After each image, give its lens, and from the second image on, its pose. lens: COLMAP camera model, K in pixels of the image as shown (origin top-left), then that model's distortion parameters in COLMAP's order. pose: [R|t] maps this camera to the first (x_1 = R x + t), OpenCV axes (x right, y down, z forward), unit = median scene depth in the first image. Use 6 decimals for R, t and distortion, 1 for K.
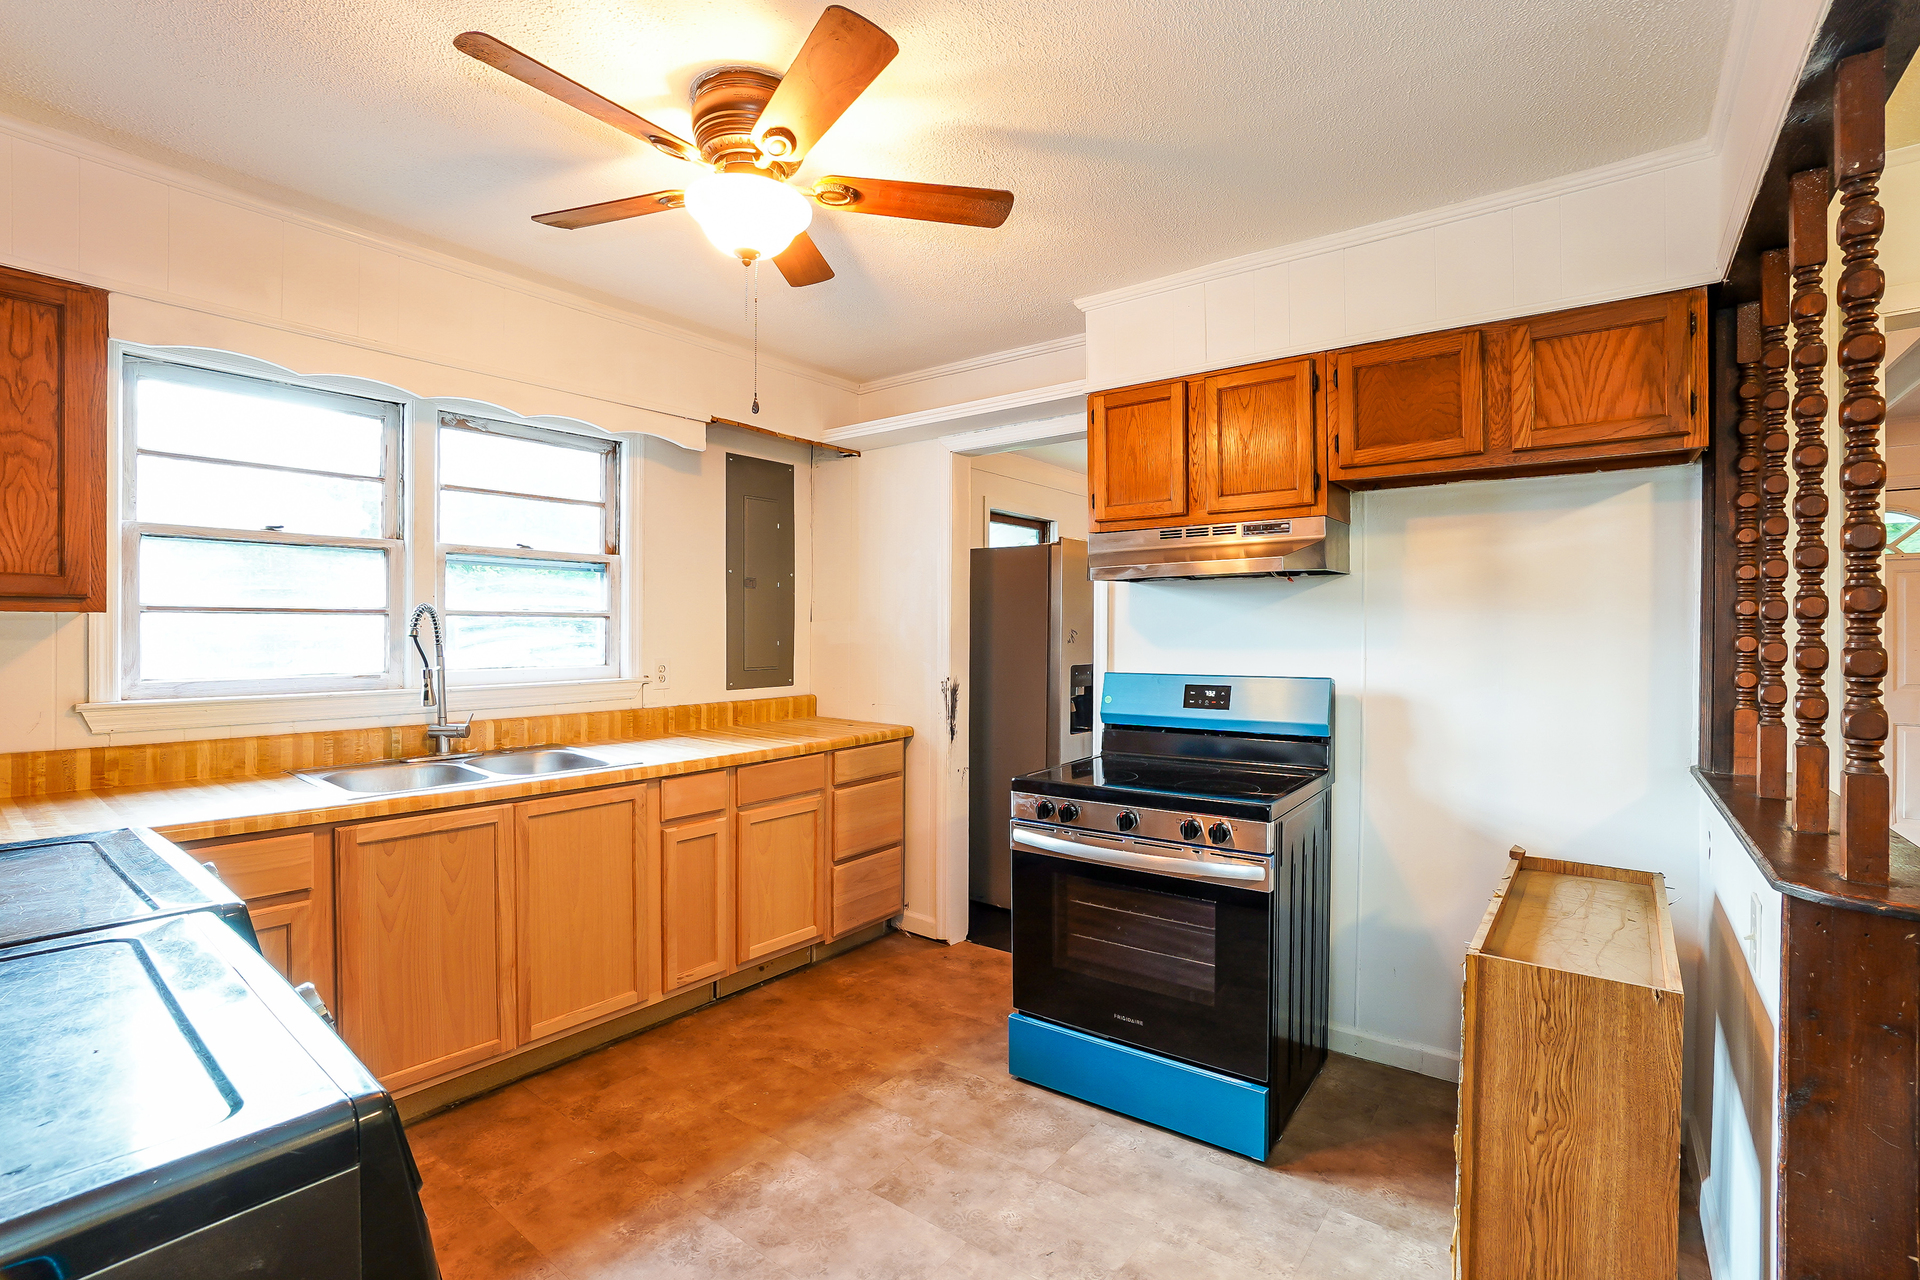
lens RADIAL K [[886.6, 0, 963.0], [0, 886.6, 637.4], [0, 0, 1]] dist [-0.050620, 0.015598]
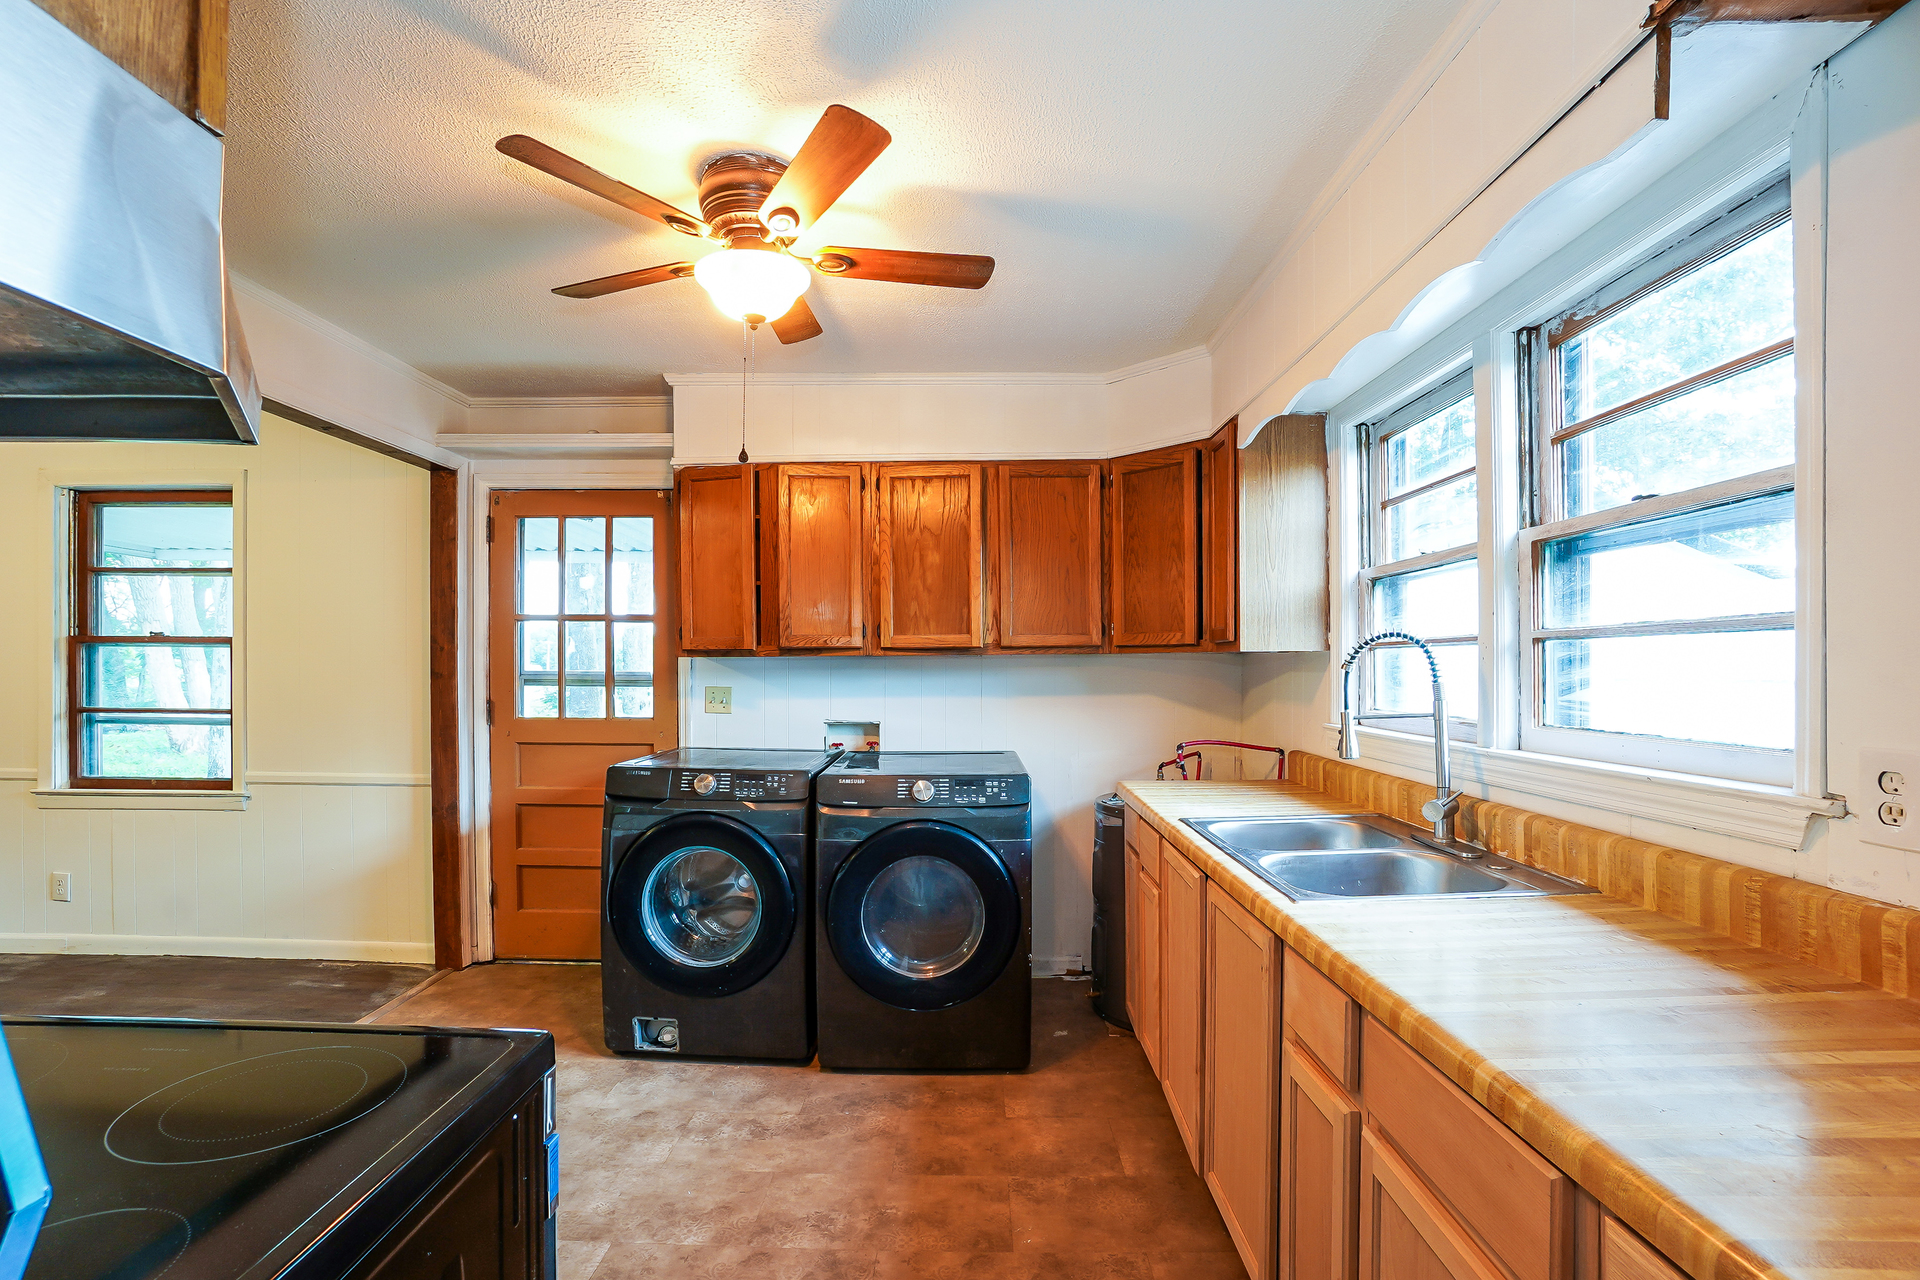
lens RADIAL K [[886.6, 0, 972.6], [0, 886.6, 682.0], [0, 0, 1]] dist [-0.050620, 0.015598]
pose [[-0.794127, 0.000106, -0.607752, 0.139315], [-0.015261, 0.999681, 0.020115, -0.001962], [0.607561, 0.025249, -0.793872, 1.398195]]
